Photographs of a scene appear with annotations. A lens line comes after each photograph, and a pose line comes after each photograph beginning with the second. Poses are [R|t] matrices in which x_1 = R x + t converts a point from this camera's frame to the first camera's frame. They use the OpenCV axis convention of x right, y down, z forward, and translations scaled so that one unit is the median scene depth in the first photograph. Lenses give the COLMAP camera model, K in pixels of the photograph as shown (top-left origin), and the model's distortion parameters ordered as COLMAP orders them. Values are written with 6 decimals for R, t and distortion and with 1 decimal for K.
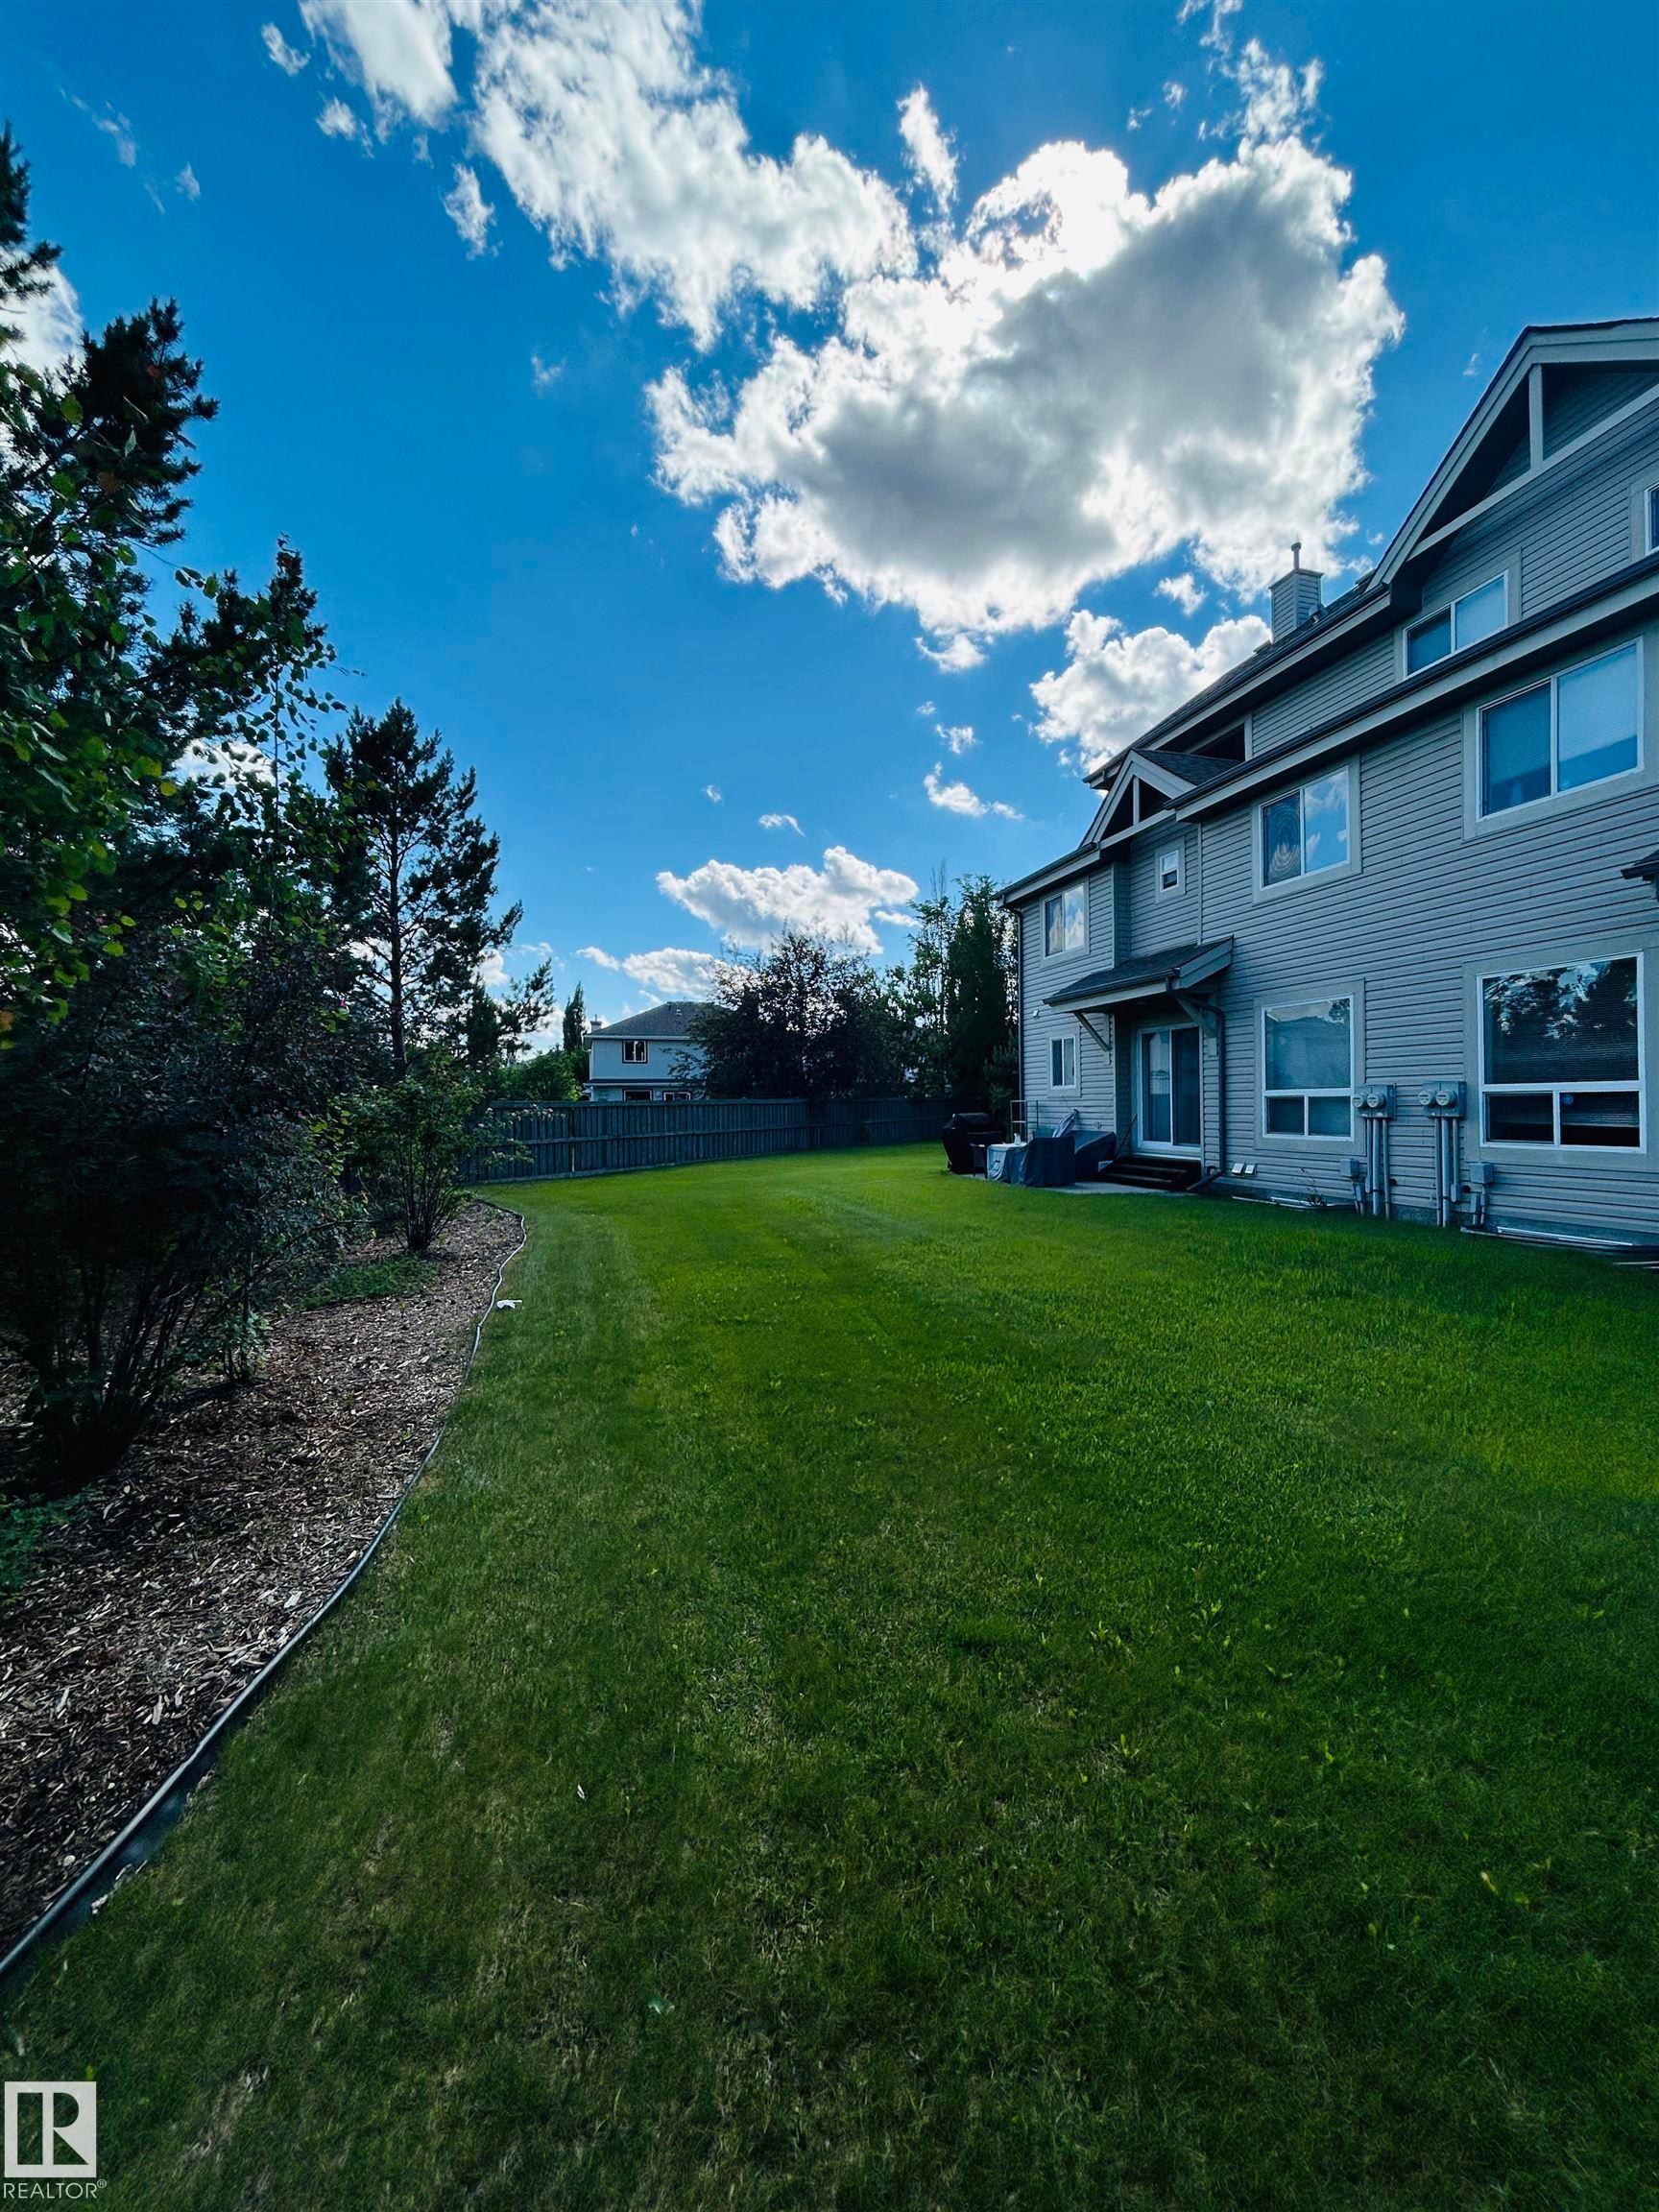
lens RADIAL K [[885.8, 0, 829.5], [0, 885.8, 1106.0], [0, 0, 1]] dist [0.003034, 0.000032]
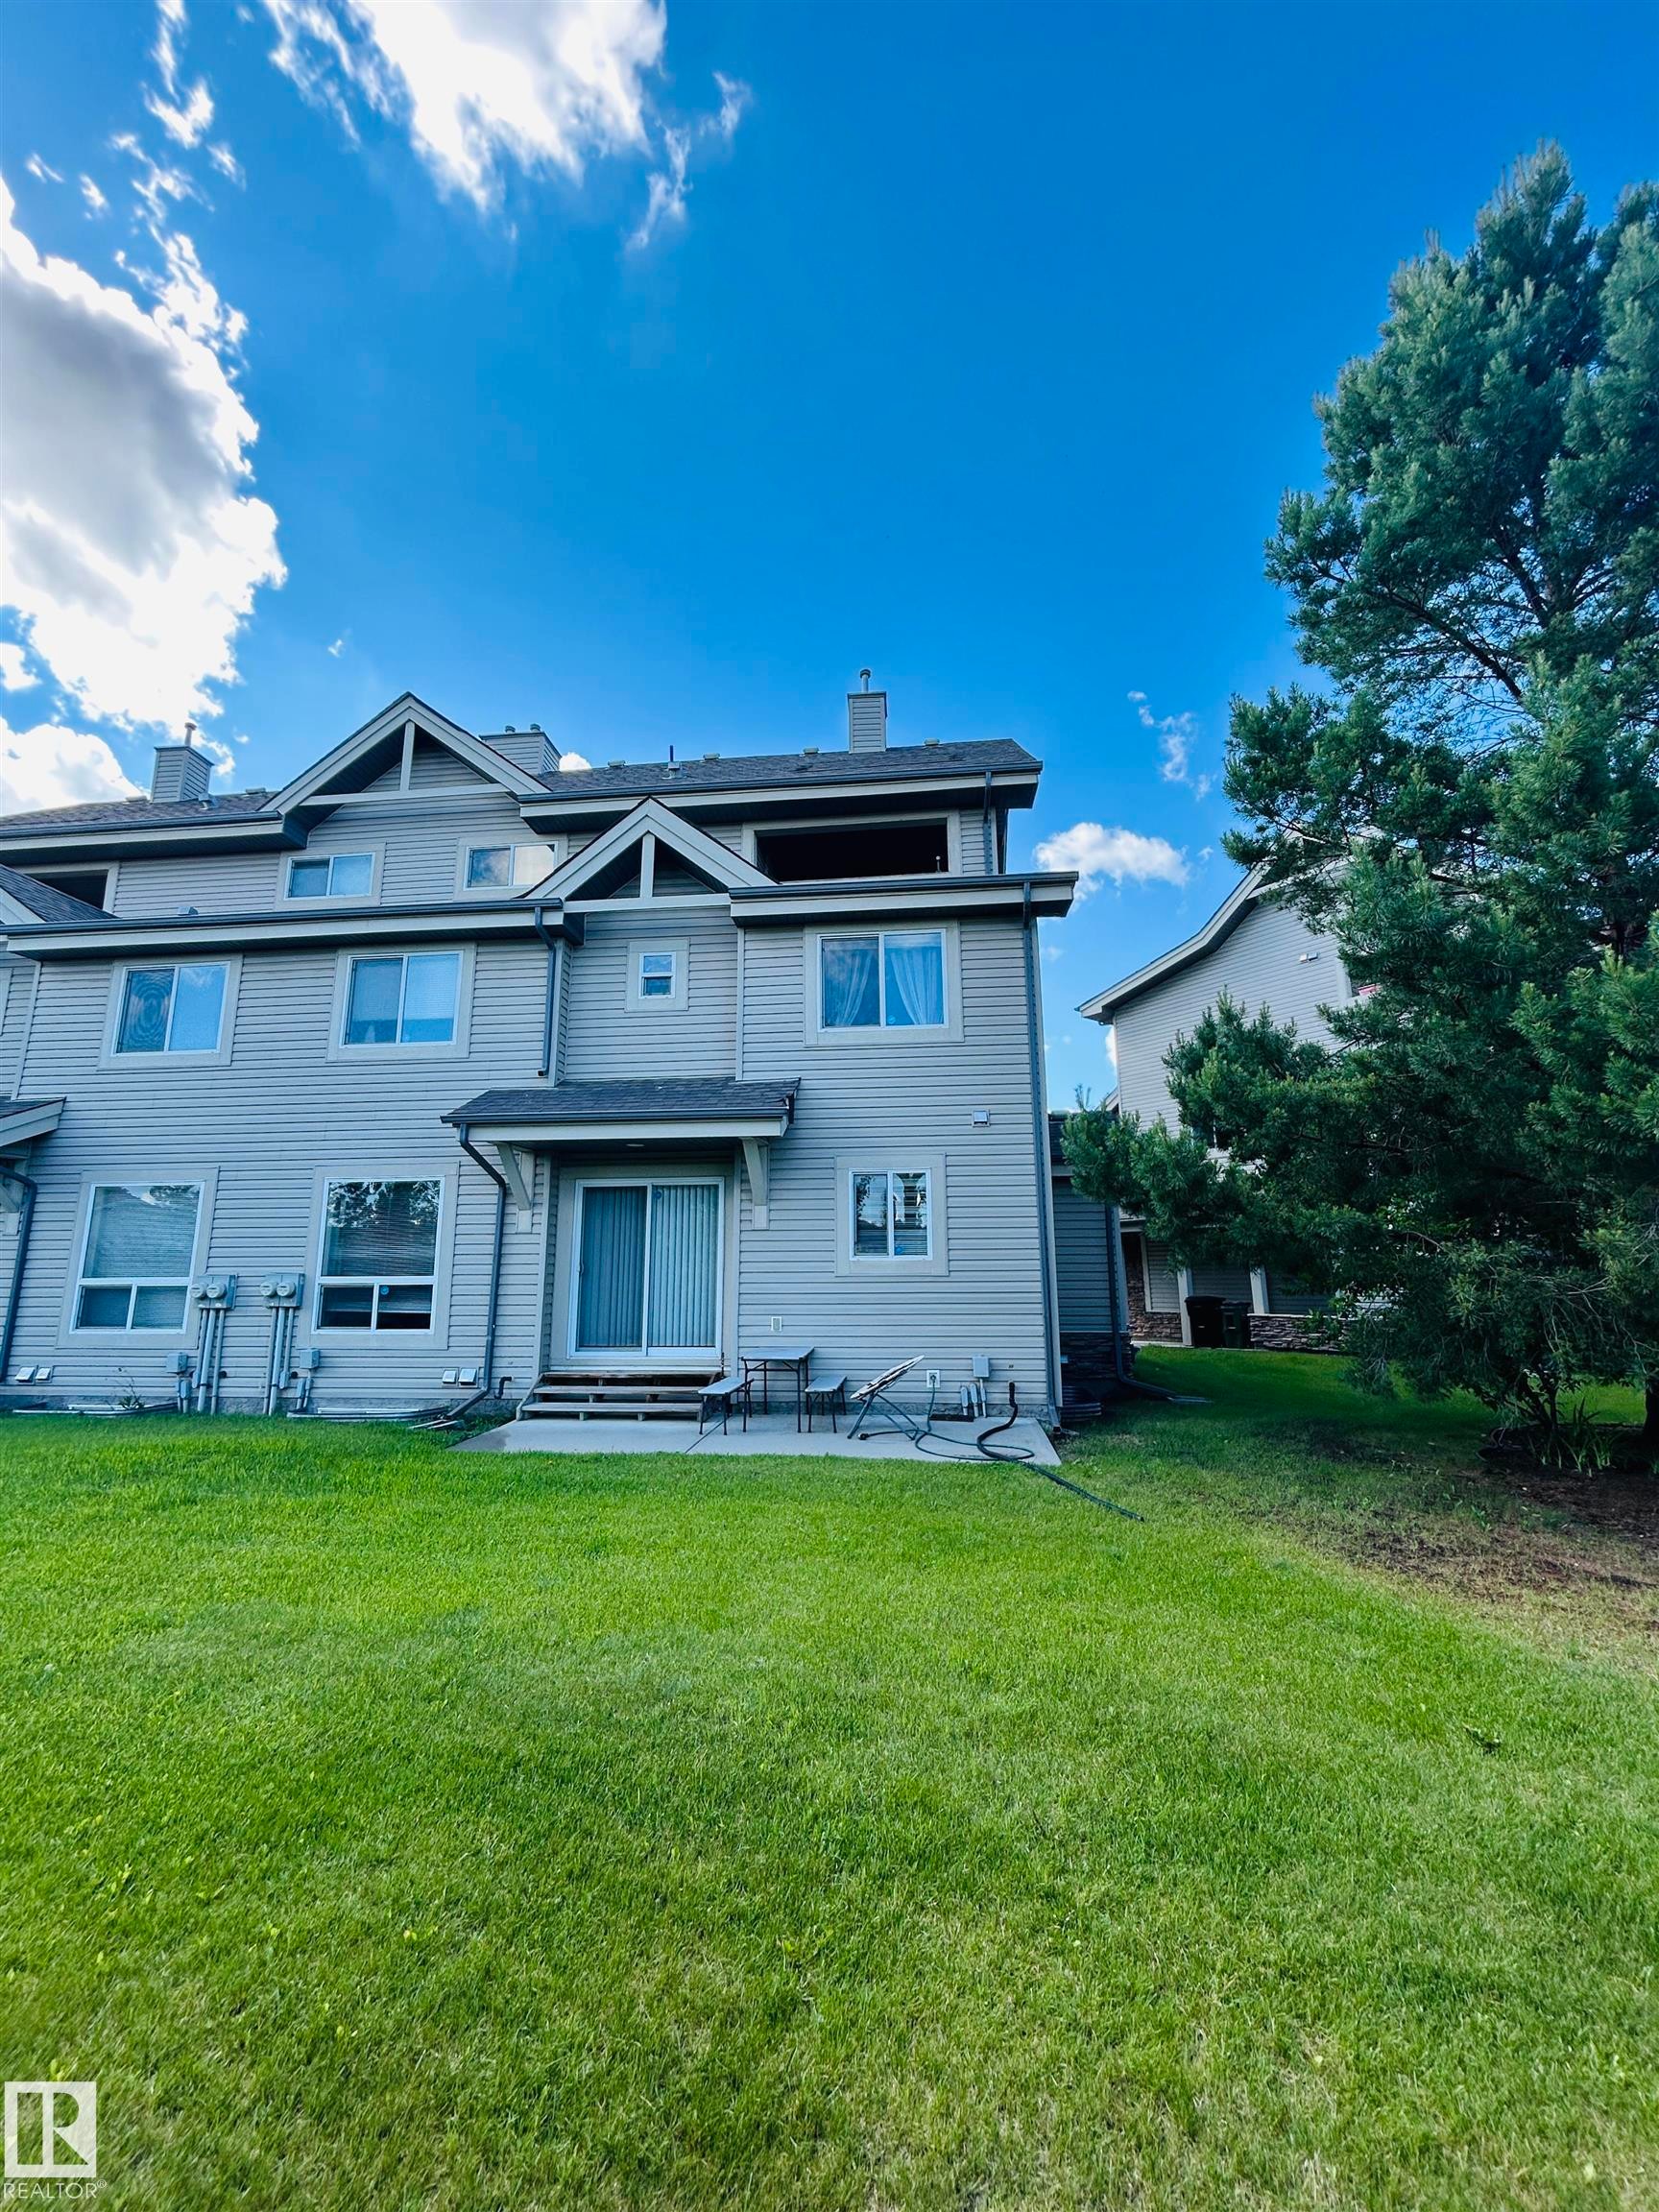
lens RADIAL K [[974.5, 0, 829.5], [0, 974.5, 1106.0], [0, 0, 1]] dist [0.000031, 0.000592]
pose [[0.378376, 0.155242, 0.912541, -0.160963], [0.002952, 0.985629, -0.168900, -0.025773], [-0.925647, 0.066602, 0.372480, -0.056719]]
